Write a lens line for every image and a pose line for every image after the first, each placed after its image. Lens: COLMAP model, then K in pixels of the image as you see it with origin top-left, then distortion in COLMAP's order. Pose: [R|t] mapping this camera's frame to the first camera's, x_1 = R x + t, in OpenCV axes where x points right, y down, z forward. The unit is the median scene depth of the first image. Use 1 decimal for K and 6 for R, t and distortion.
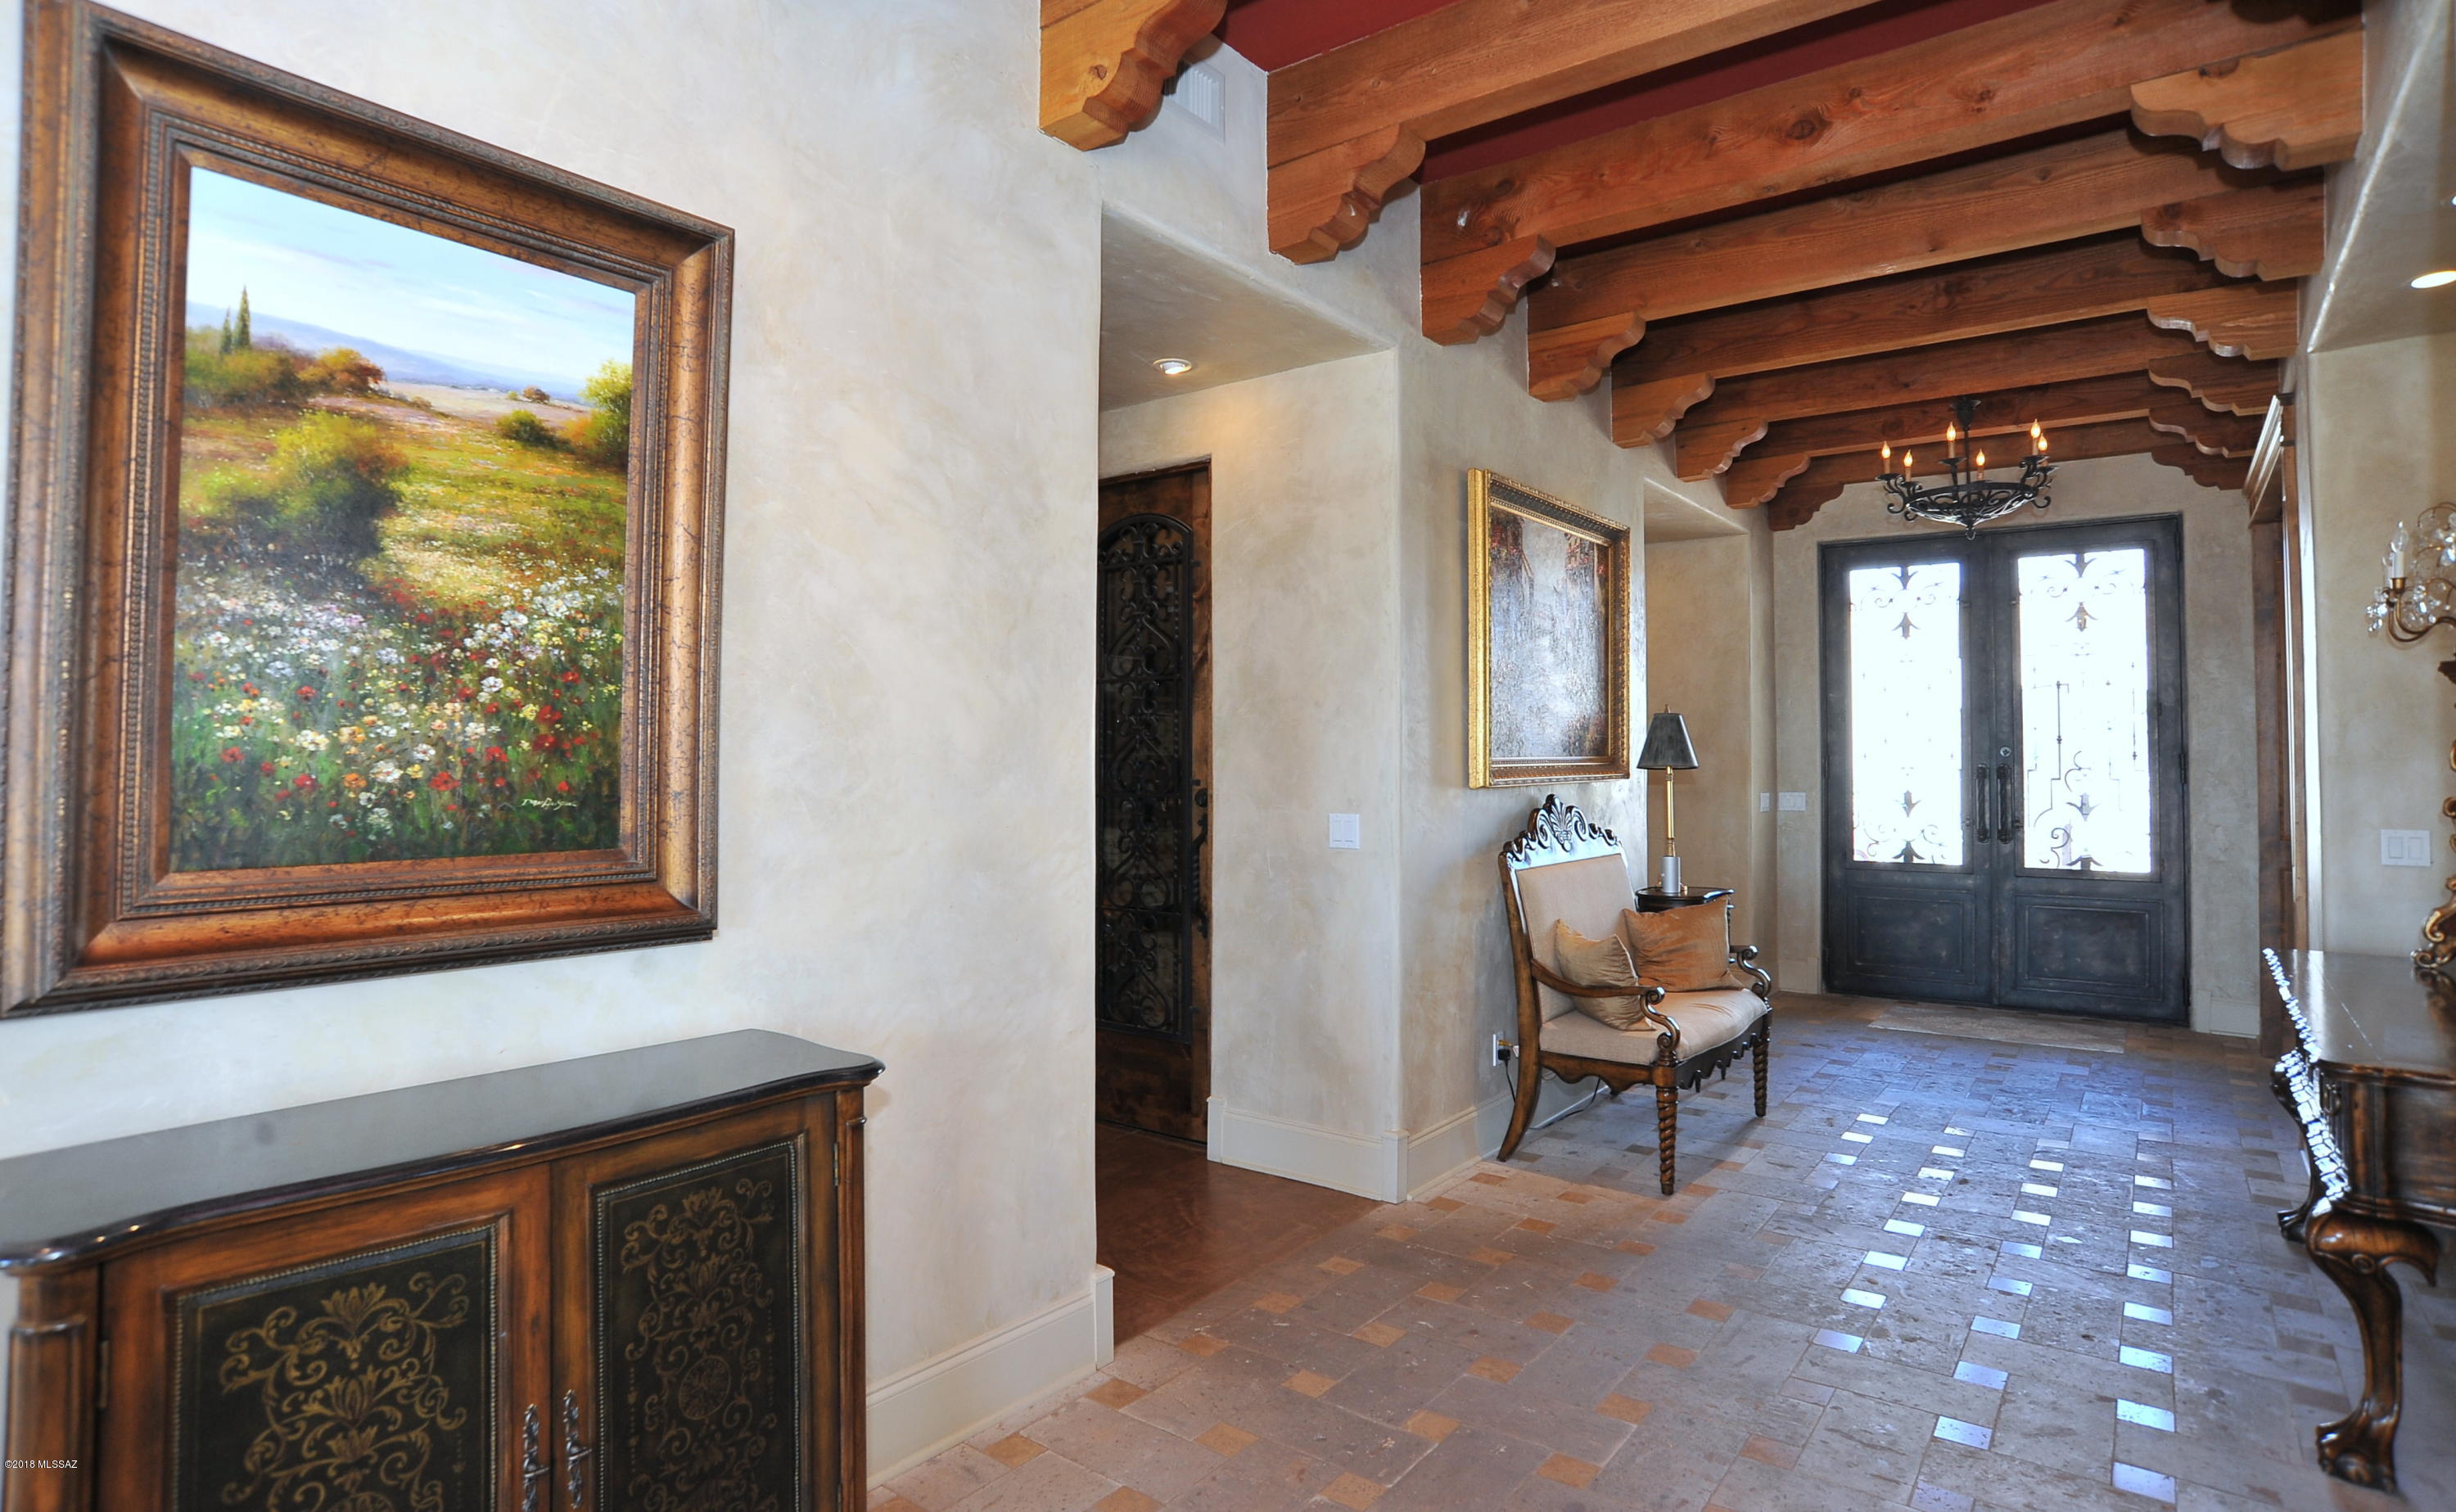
lens RADIAL K [[1317.9, 0, 1228.1], [0, 1317.9, 753.6], [0, 0, 1]] dist [-0.039674, -0.000333]
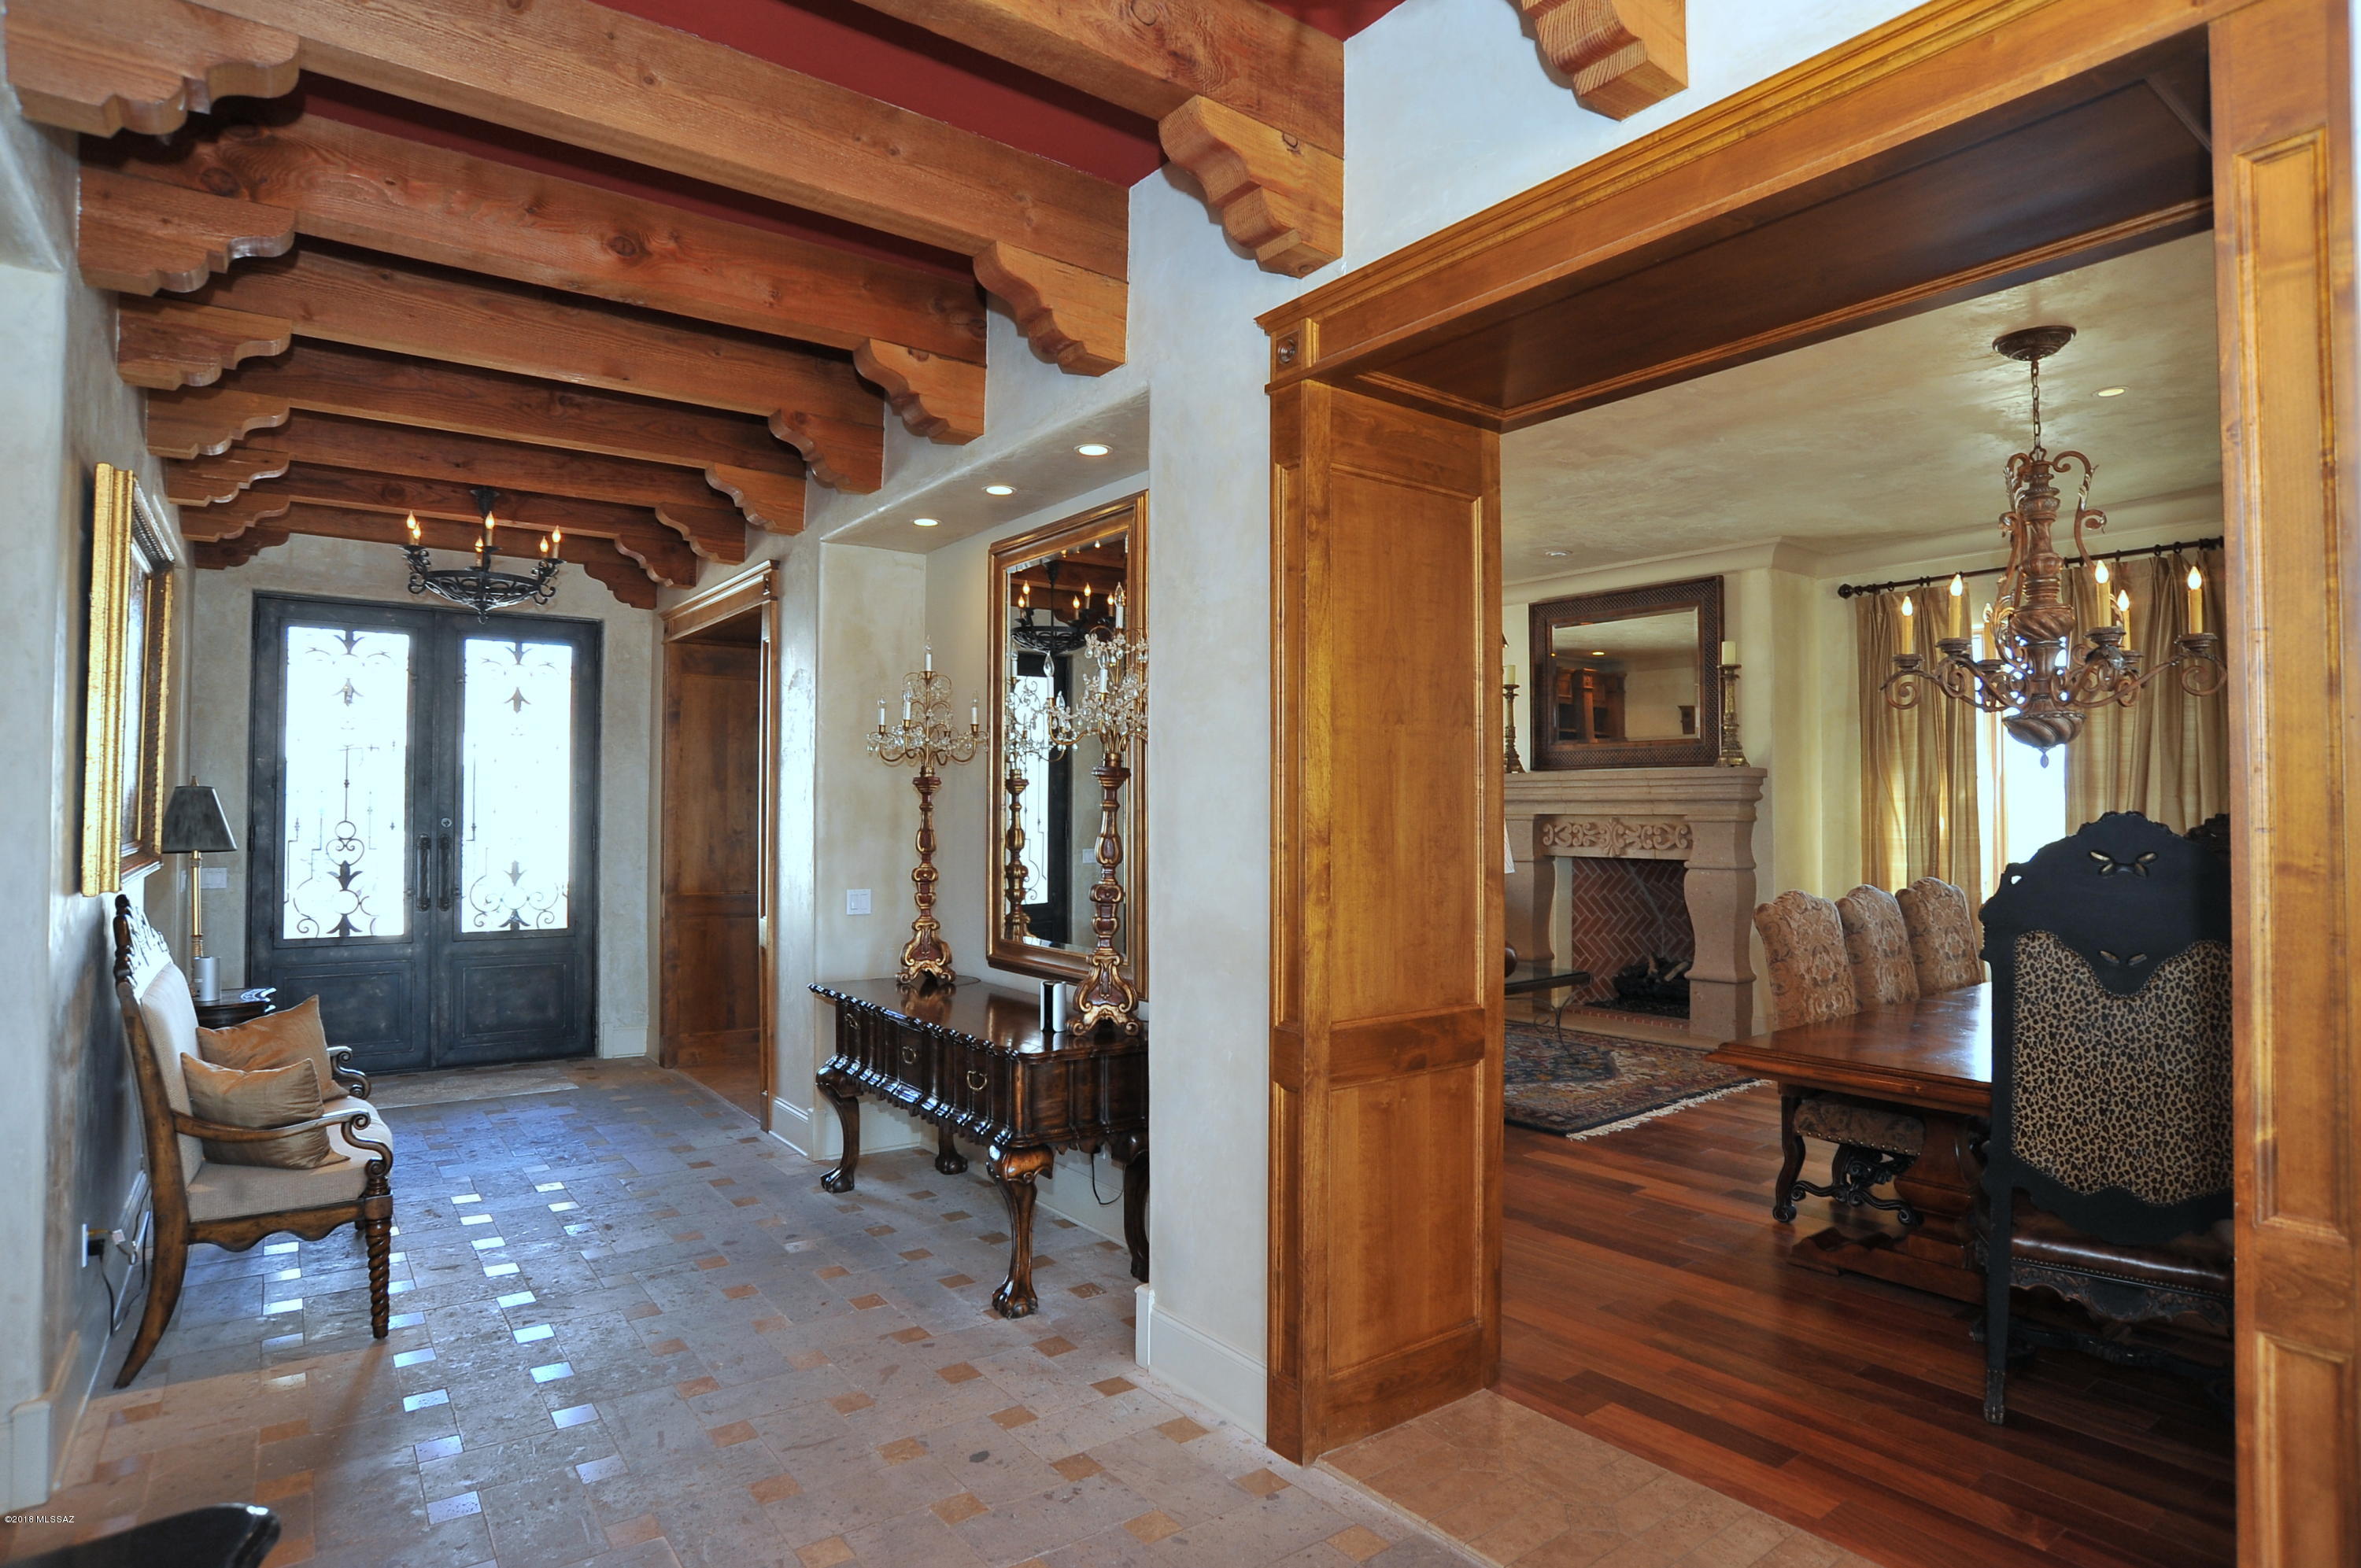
lens RADIAL K [[1273.6, 0, 1180.8], [0, 1273.6, 789.6], [0, 0, 1]] dist [-0.004511, 0.000355]
pose [[0.300304, 0.021100, 0.953610, -0.203997], [-0.012501, 0.999756, -0.018185, -0.016888], [-0.953762, -0.006460, 0.300495, 0.135003]]
